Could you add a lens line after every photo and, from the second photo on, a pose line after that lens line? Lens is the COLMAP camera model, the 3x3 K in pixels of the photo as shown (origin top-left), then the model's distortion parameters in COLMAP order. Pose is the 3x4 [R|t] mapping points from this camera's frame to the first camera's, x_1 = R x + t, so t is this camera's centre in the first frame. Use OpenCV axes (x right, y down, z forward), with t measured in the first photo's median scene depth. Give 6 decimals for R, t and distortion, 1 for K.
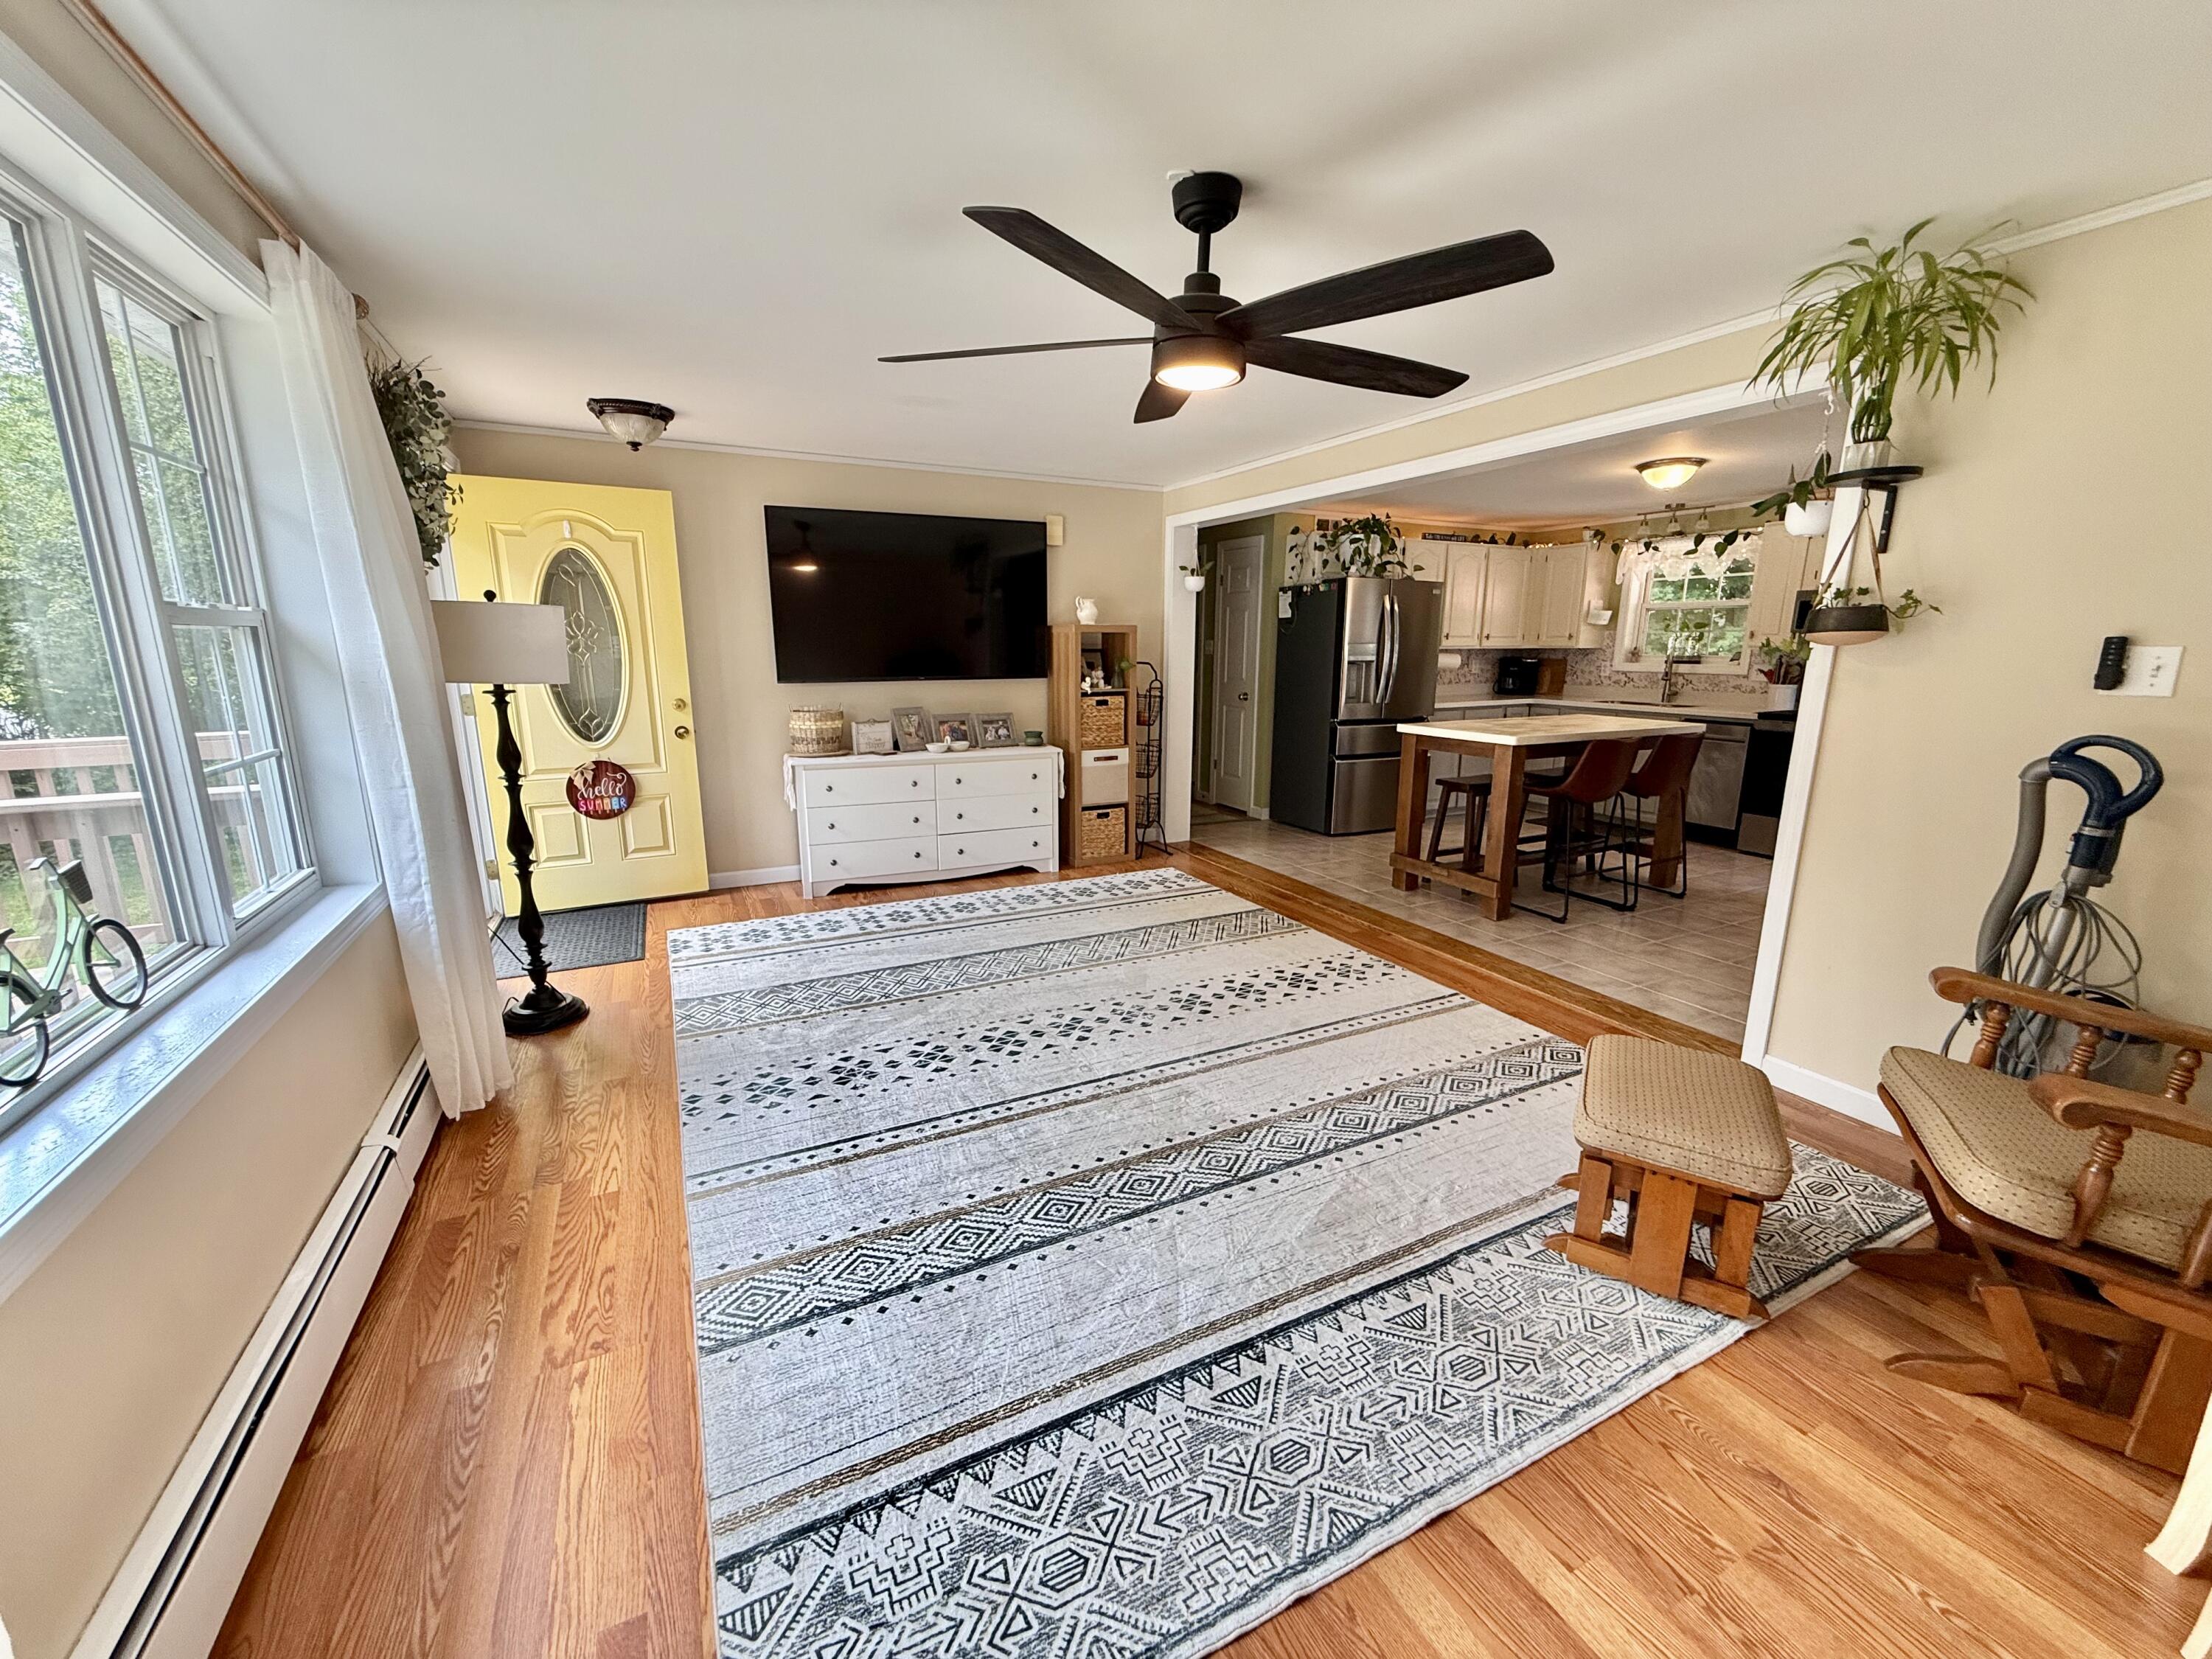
lens RADIAL K [[880.3, 0, 1099.9], [0, 880.3, 837.3], [0, 0, 1]] dist [-0.001323, 0.000516]
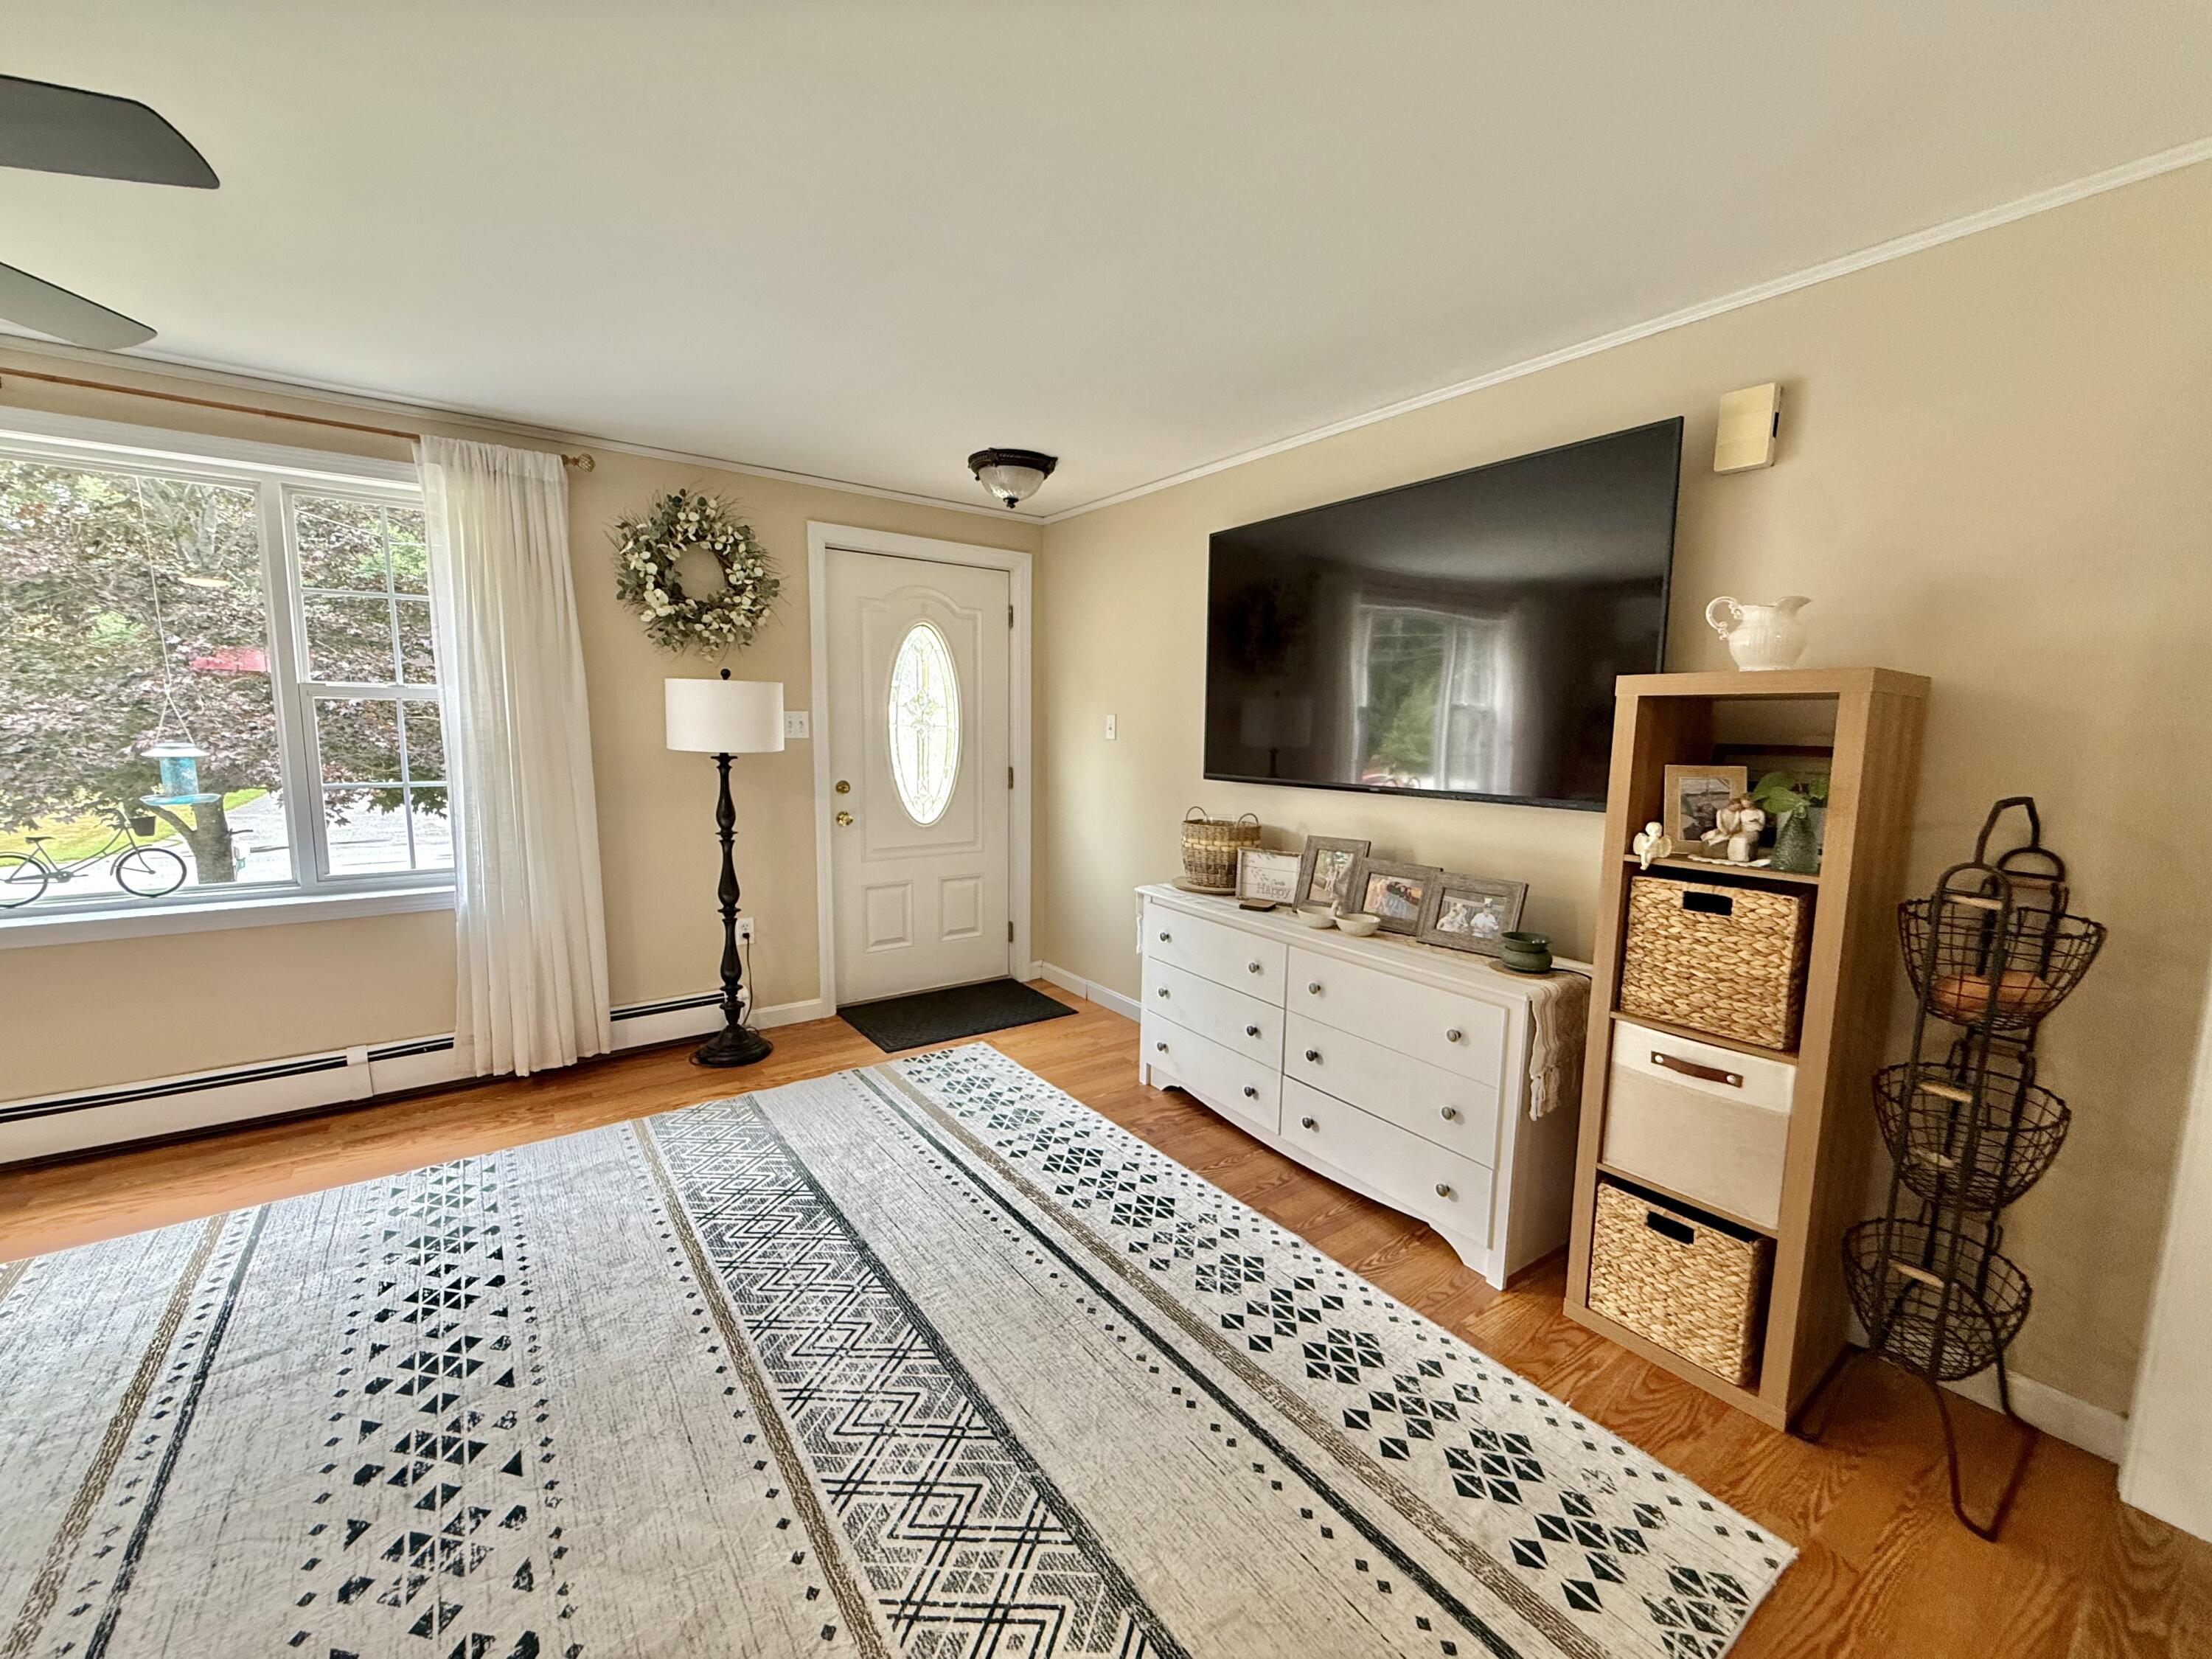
lens RADIAL K [[880.3, 0, 1098.5], [0, 880.3, 831.2], [0, 0, 1]] dist [-0.001323, 0.000516]
pose [[0.164341, 0.119885, -0.979091, 0.358824], [-0.229259, 0.970048, 0.080296, -0.191377], [0.959392, 0.211270, 0.186903, 0.885949]]
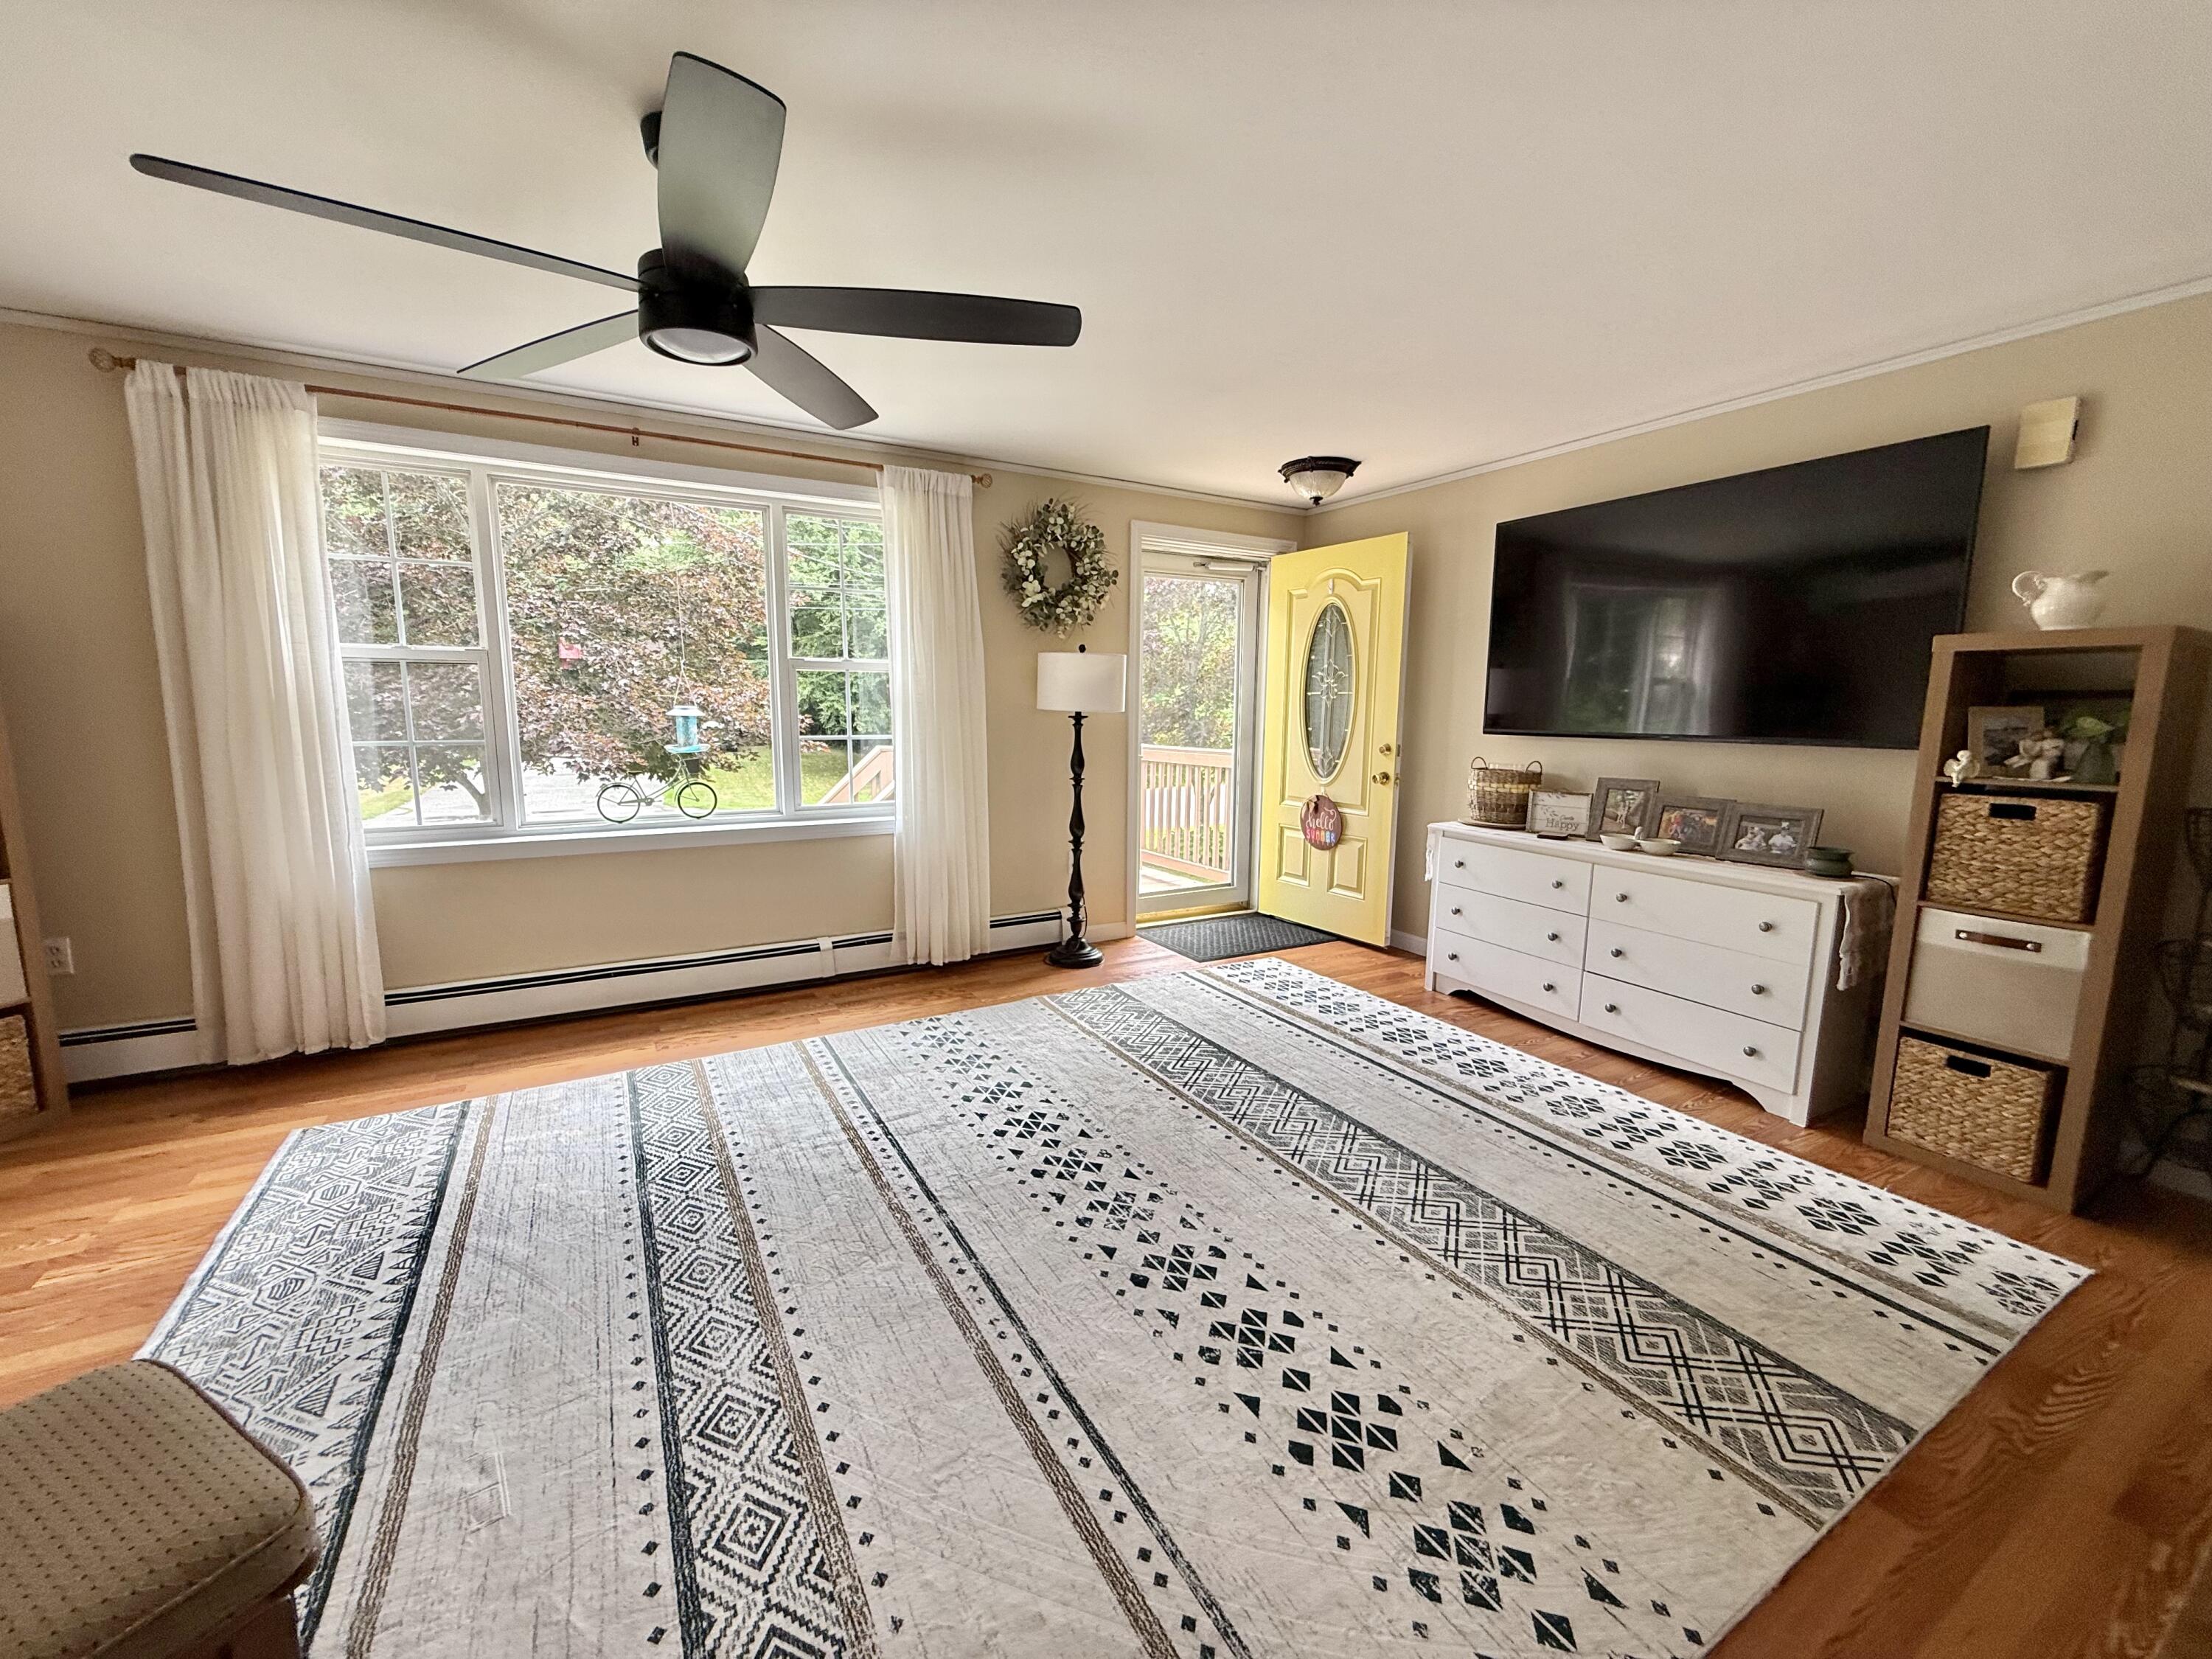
lens RADIAL K [[880.3, 0, 1098.4], [0, 880.3, 831.3], [0, 0, 1]] dist [-0.001323, 0.000516]
pose [[0.055670, 0.141997, -0.988300, 0.502772], [-0.227108, 0.965690, 0.125956, -0.120653], [0.972277, 0.217439, 0.086009, 0.662595]]
